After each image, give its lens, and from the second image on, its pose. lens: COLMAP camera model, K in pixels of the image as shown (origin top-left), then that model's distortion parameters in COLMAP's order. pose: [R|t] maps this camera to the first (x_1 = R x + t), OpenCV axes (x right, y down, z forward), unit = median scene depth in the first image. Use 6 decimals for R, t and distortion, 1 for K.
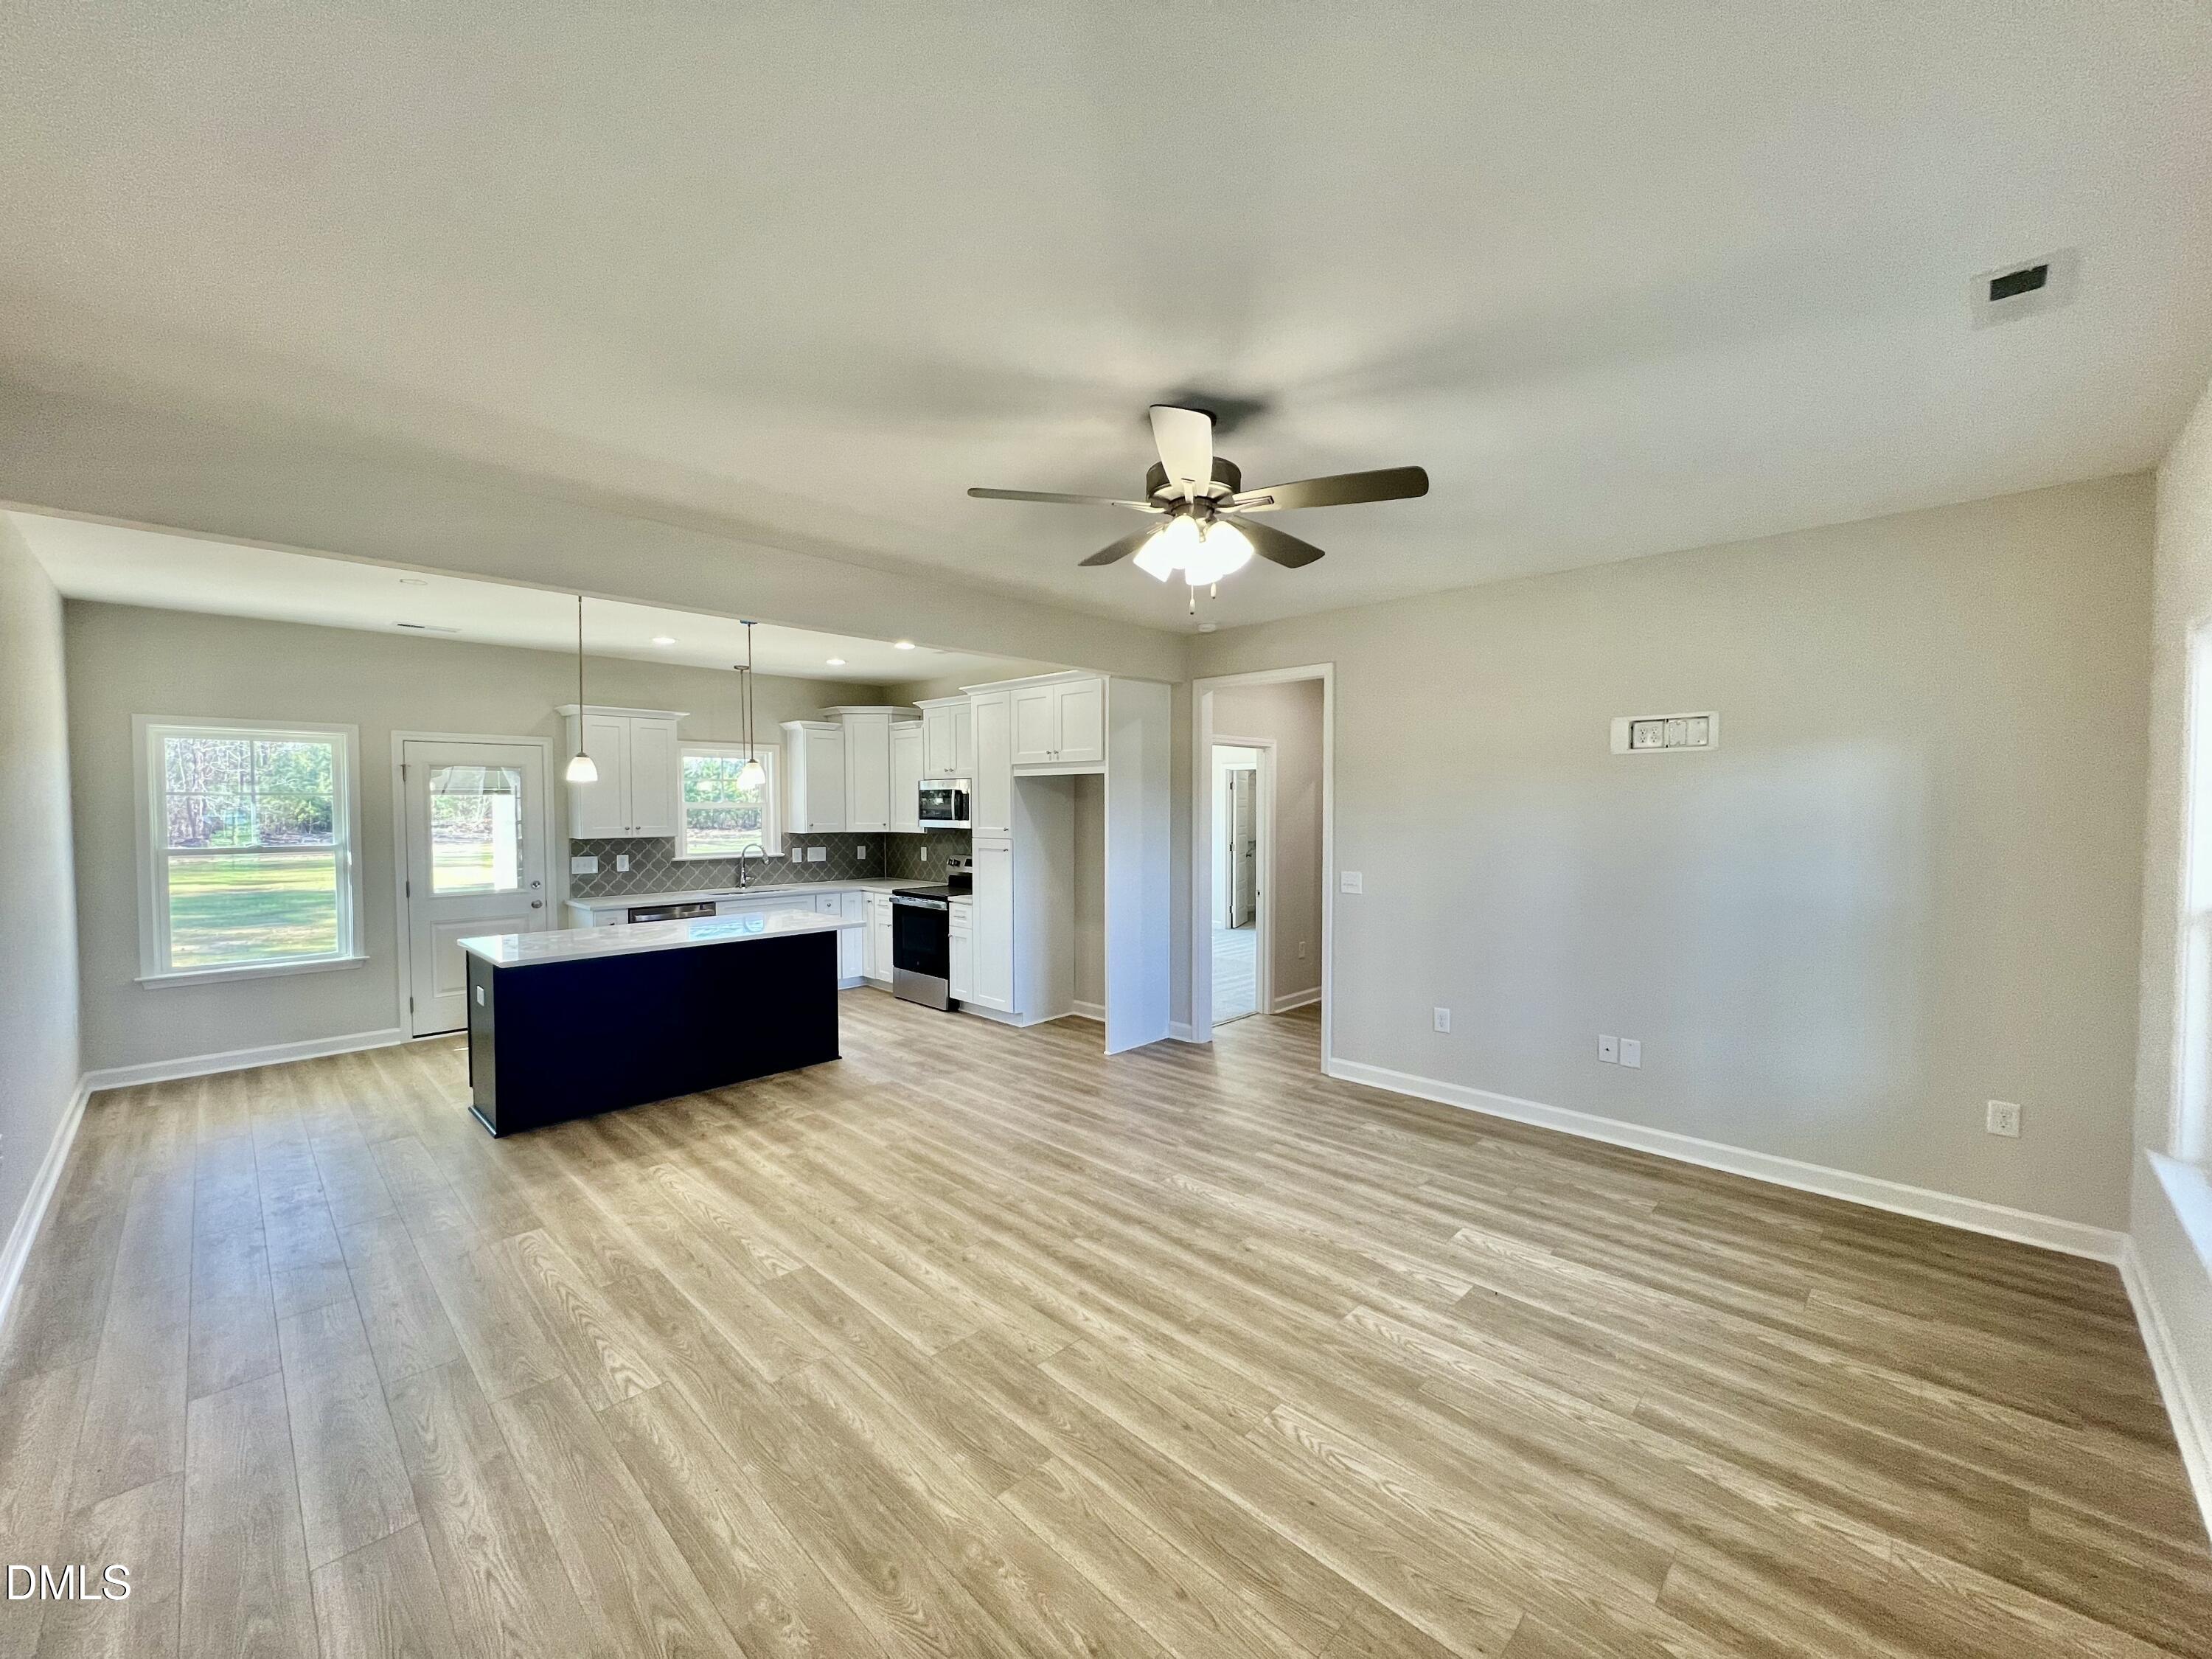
lens RADIAL K [[876.9, 0, 1108.6], [0, 876.9, 834.1], [0, 0, 1]] dist [-0.002076, 0.000080]
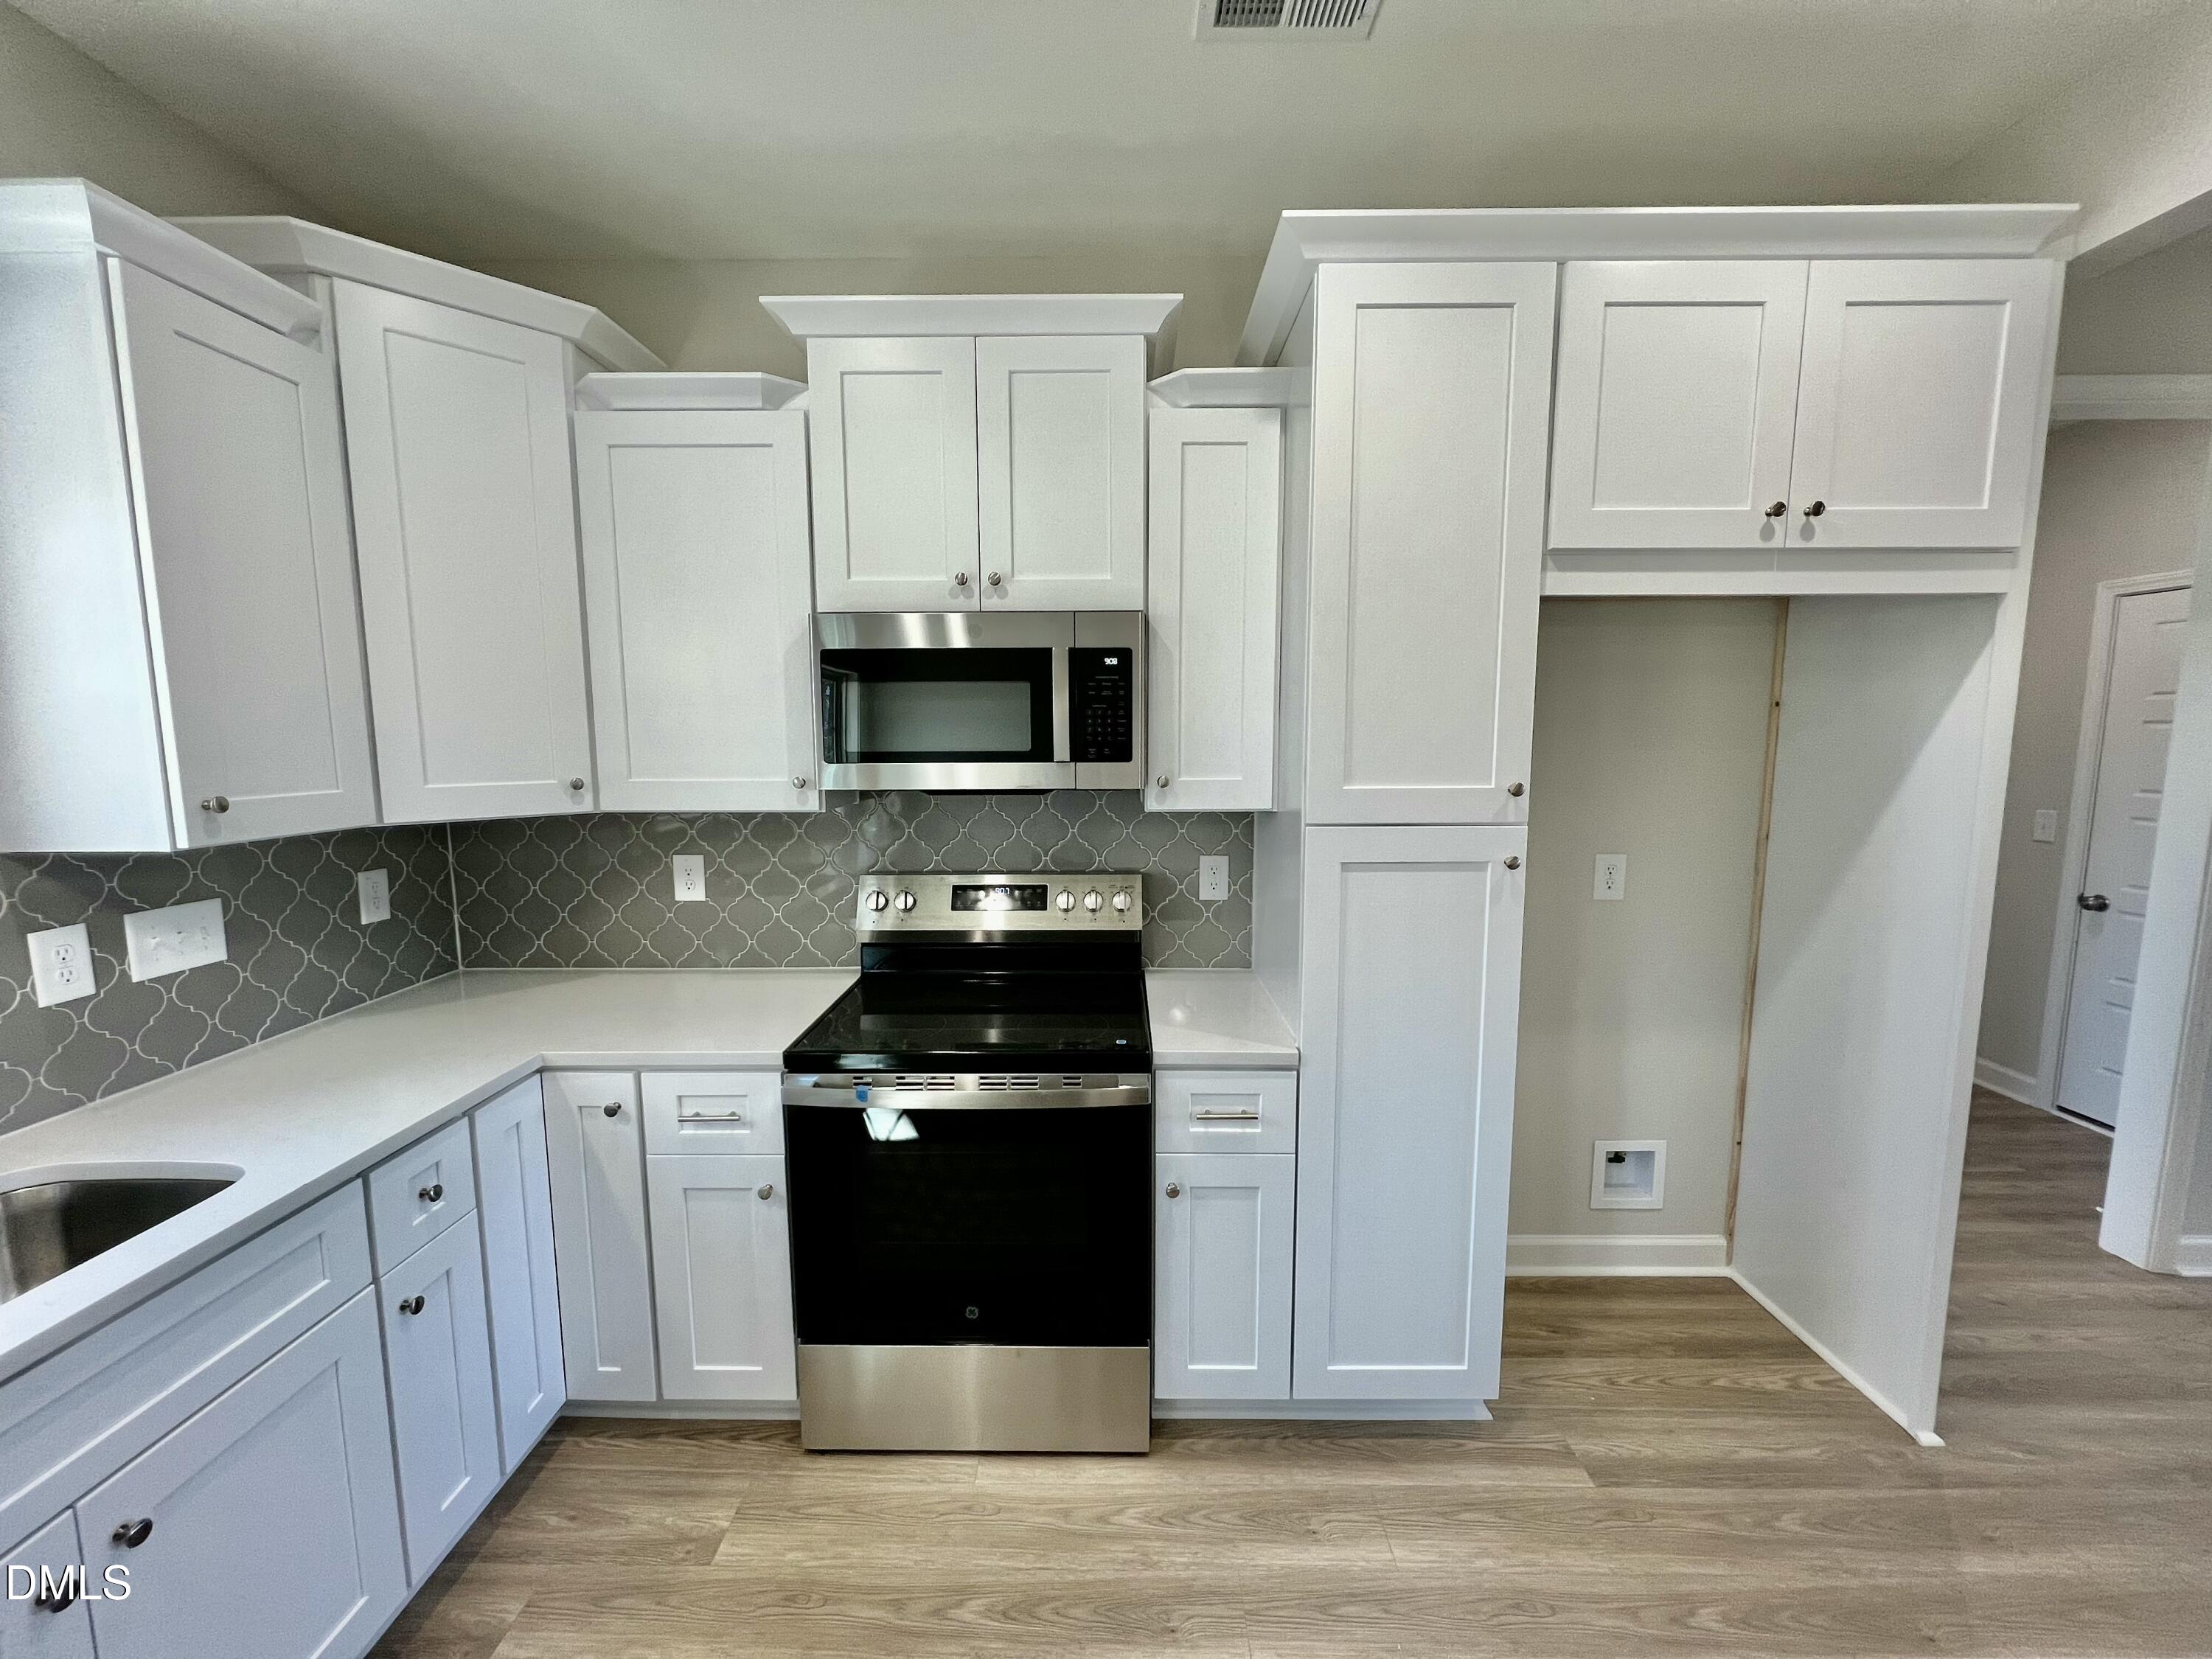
lens RADIAL K [[882.9, 0, 1102.6], [0, 882.9, 832.7], [0, 0, 1]] dist [-0.002001, 0.000291]
pose [[0.724607, -0.079614, 0.684549, -0.544461], [0.026628, 0.995797, 0.087627, -0.026326], [-0.688648, -0.045267, 0.723681, 1.201504]]
